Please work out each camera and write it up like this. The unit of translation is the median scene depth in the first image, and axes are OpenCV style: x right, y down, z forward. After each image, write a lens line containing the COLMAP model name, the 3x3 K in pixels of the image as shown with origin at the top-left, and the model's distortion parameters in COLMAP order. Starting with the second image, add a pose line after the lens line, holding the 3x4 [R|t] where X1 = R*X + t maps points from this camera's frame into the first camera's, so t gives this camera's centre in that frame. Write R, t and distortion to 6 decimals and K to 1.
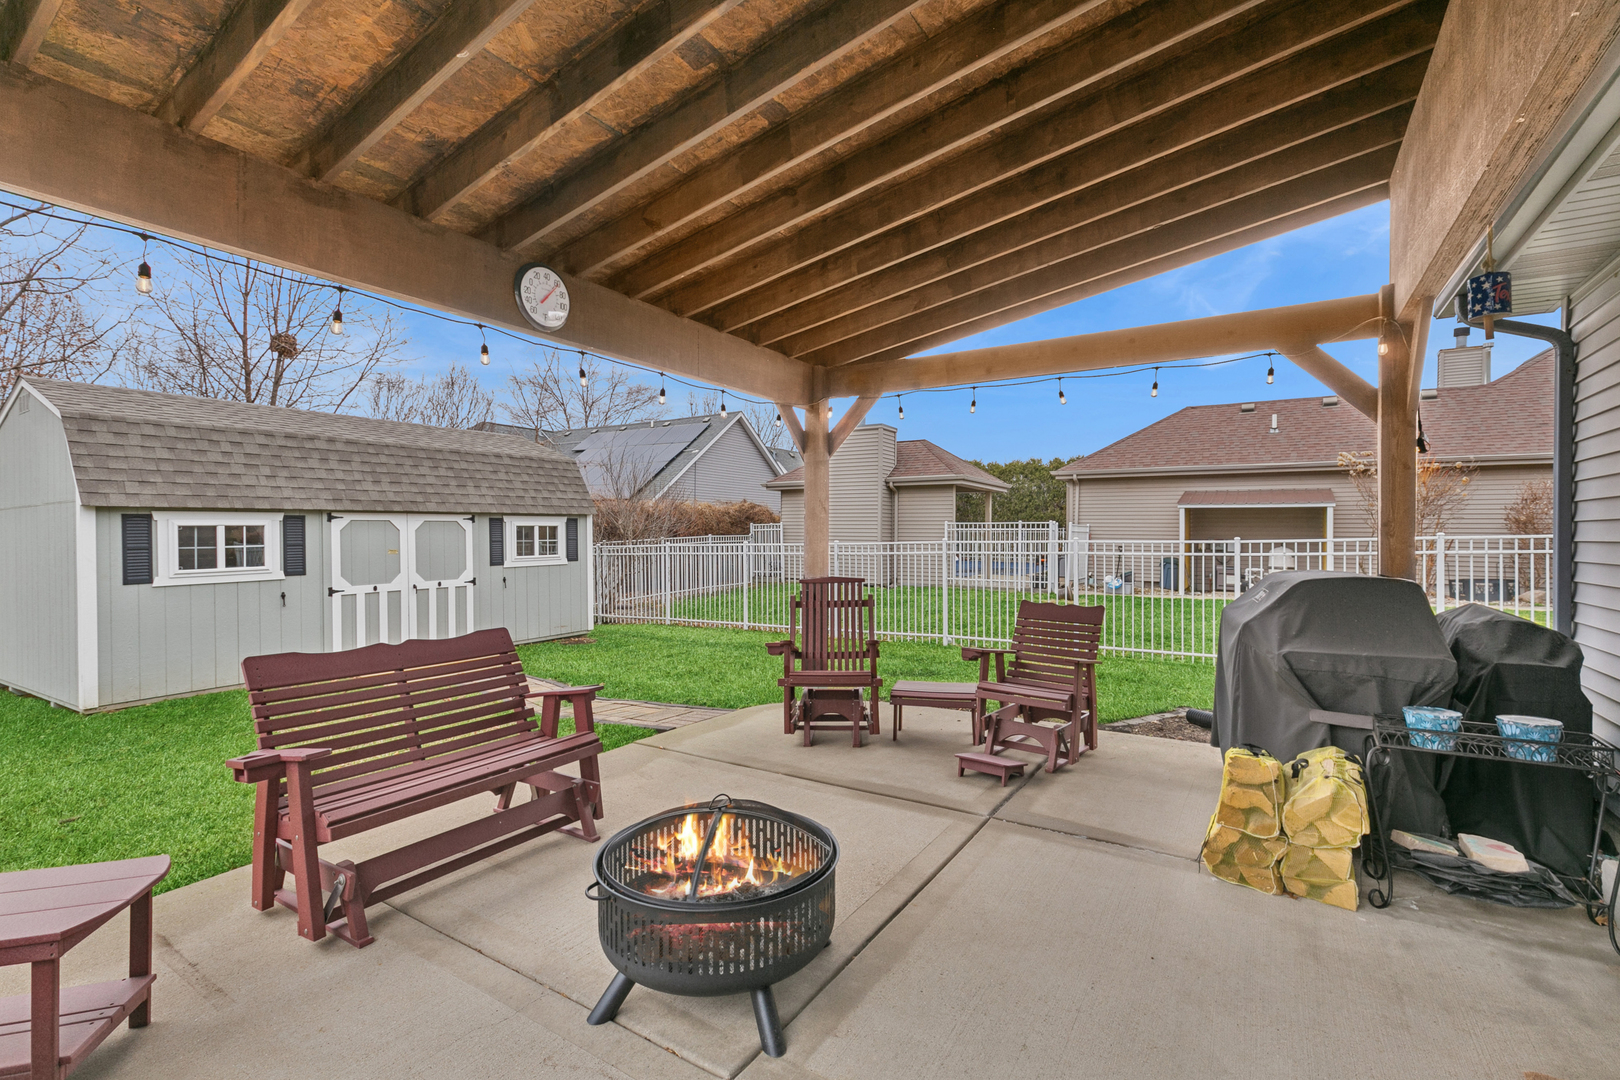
lens RADIAL K [[718.7, 0, 812.9], [0, 718.7, 547.2], [0, 0, 1]] dist [-0.000143, -0.000138]
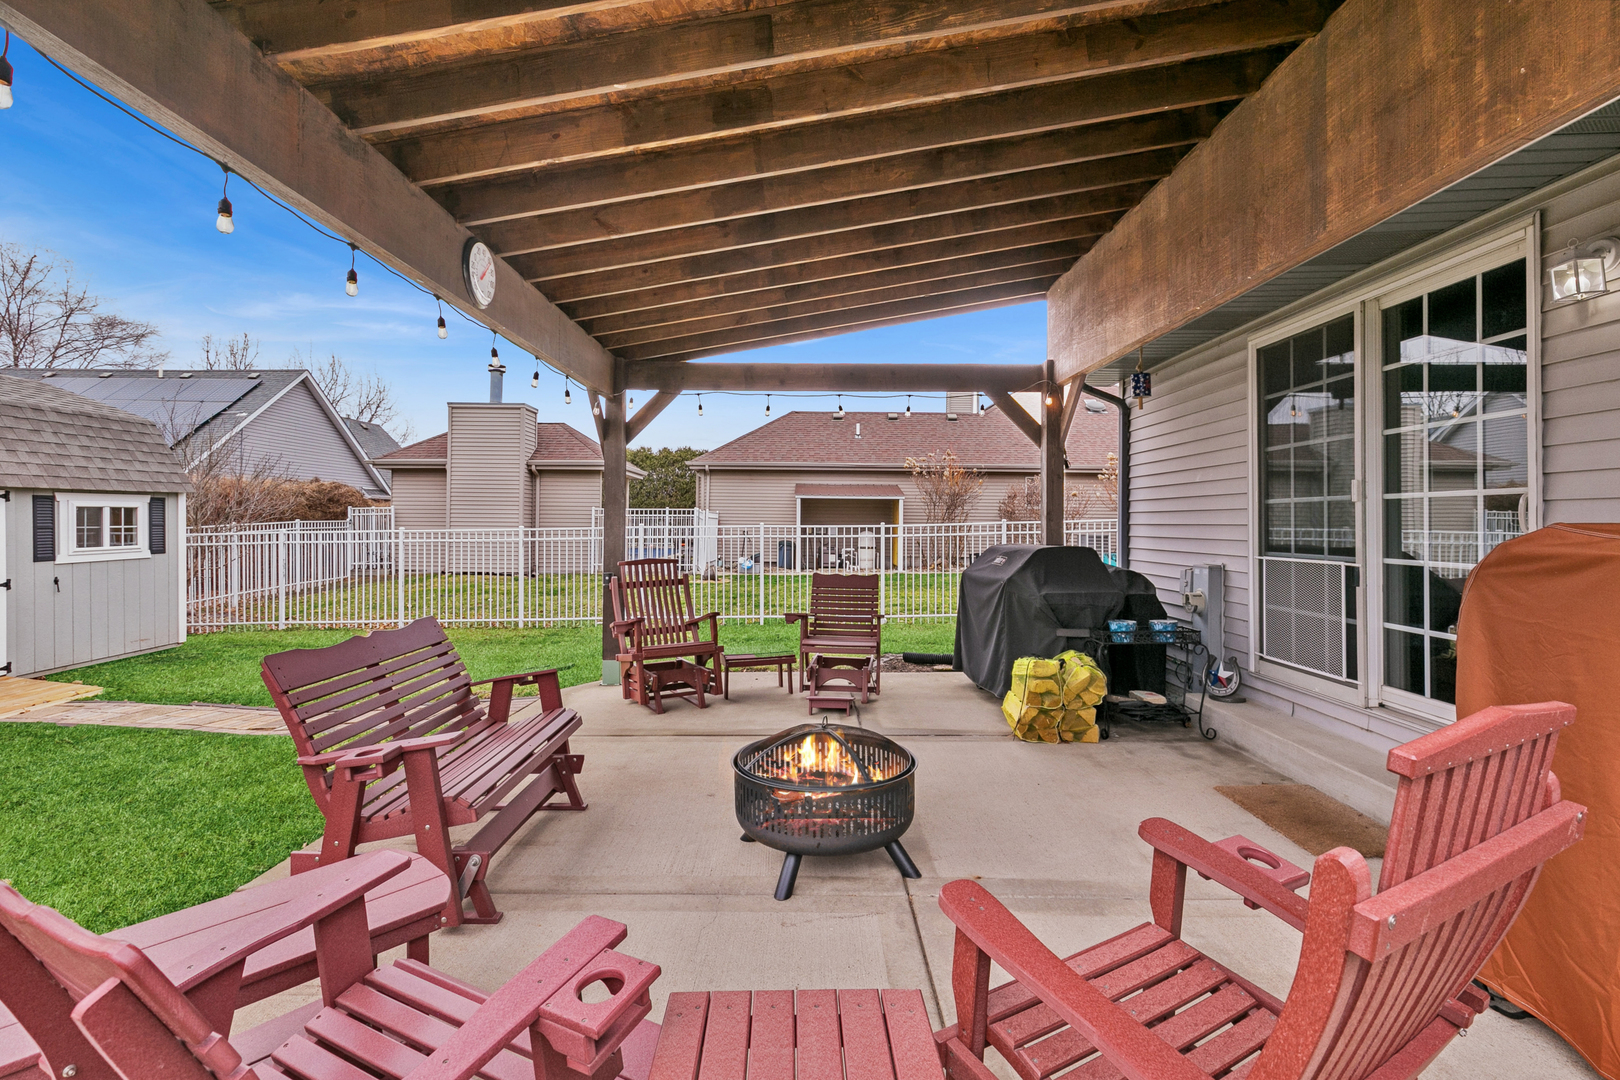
lens RADIAL K [[724.5, 0, 805.6], [0, 724.5, 530.1], [0, 0, 1]] dist [0.002279, -0.000510]
pose [[0.851039, -0.004878, 0.525079, -0.172001], [0.007356, 0.999969, -0.002633, 0.001745], [-0.525050, 0.006104, 0.851049, -0.021315]]
